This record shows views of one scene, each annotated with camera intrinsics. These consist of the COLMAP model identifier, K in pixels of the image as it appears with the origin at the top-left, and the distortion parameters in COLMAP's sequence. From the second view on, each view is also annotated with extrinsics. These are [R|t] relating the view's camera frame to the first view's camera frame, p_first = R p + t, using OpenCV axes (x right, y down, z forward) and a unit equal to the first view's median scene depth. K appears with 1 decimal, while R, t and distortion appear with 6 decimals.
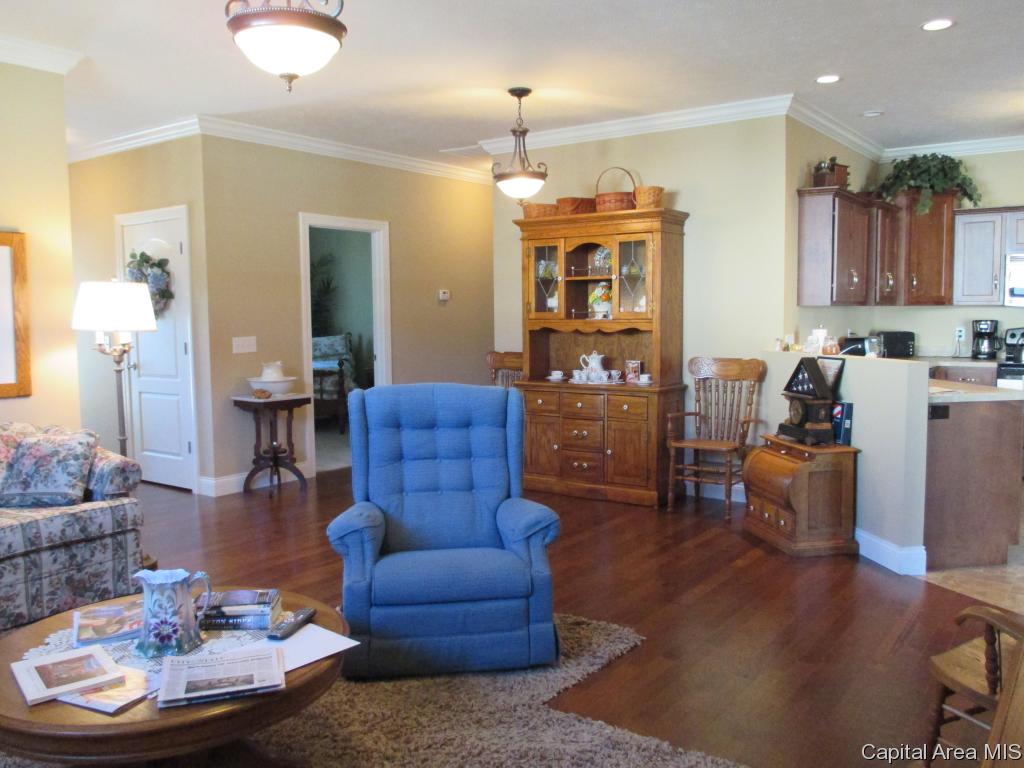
lens RADIAL K [[856.5, 0, 517.0], [0, 856.5, 378.2], [0, 0, 1]] dist [-0.033339, 0.006152]
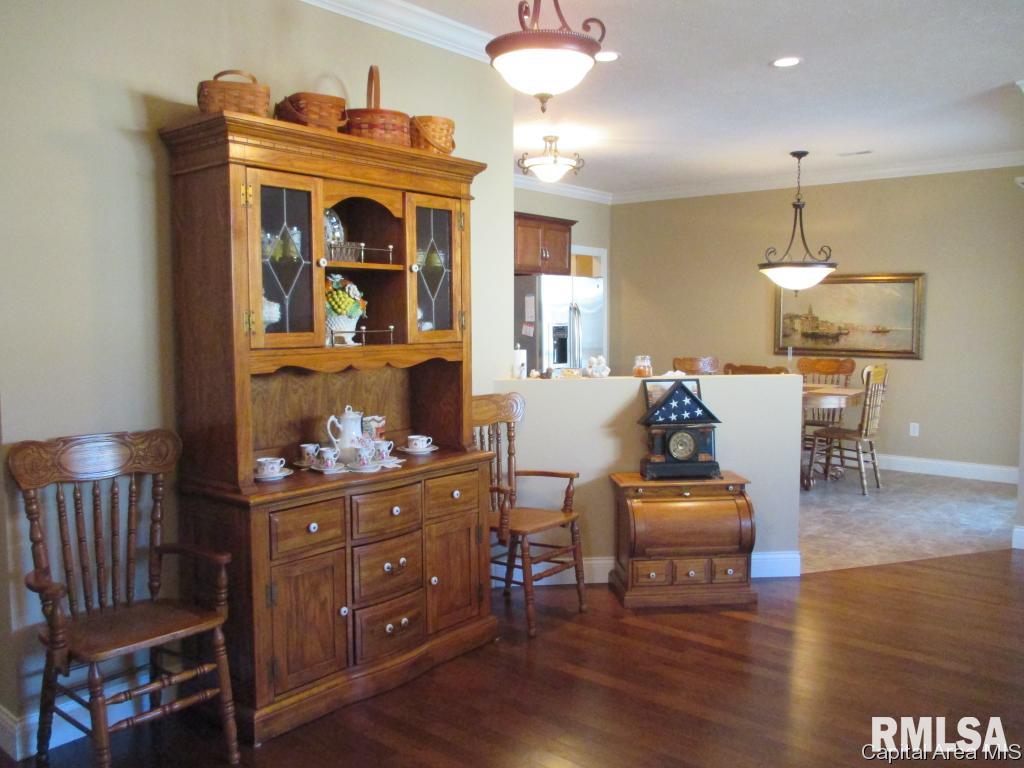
lens RADIAL K [[856.5, 0, 517.0], [0, 856.5, 378.2], [0, 0, 1]] dist [-0.033339, 0.006152]
pose [[0.066813, -0.063988, 0.995712, -0.376818], [0.079529, 0.995108, 0.058613, -0.063825], [-0.994591, 0.075272, 0.071575, 0.771865]]
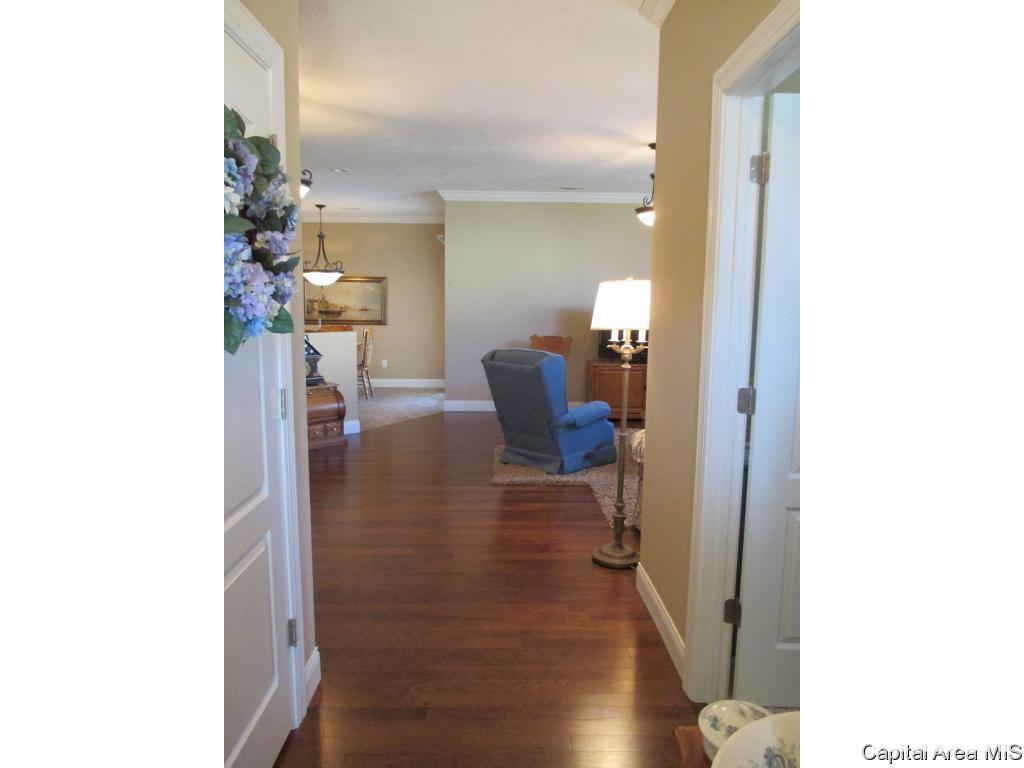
lens RADIAL K [[641.8, 0, 512.0], [0, 641.8, 384.0], [0, 0, 1]] dist [-0.001252, 0.000345]
pose [[-0.596577, -0.099553, 0.796358, -0.638966], [0.061515, 0.983685, 0.169054, -0.082379], [-0.800195, 0.149841, -0.580720, 0.988474]]
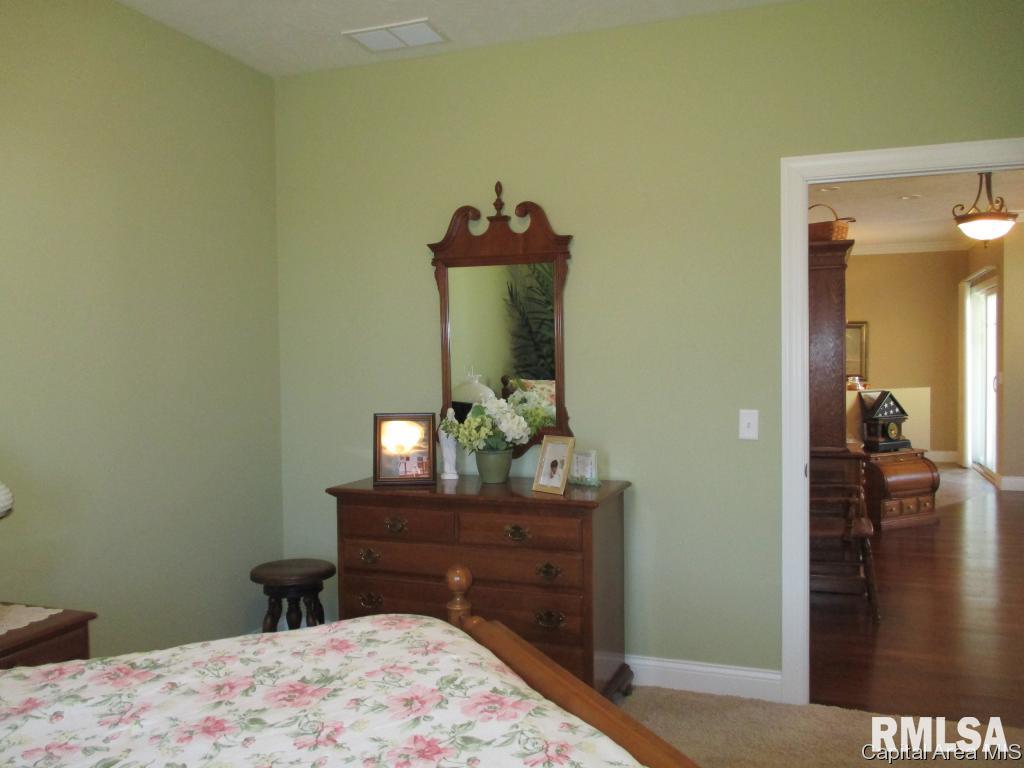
lens RADIAL K [[856.5, 0, 517.0], [0, 856.5, 378.2], [0, 0, 1]] dist [-0.033339, 0.006152]
pose [[-0.260848, -0.012754, 0.965296, -0.605568], [0.094393, 0.994784, 0.038651, -0.110975], [-0.960754, 0.101200, -0.258284, 1.367075]]
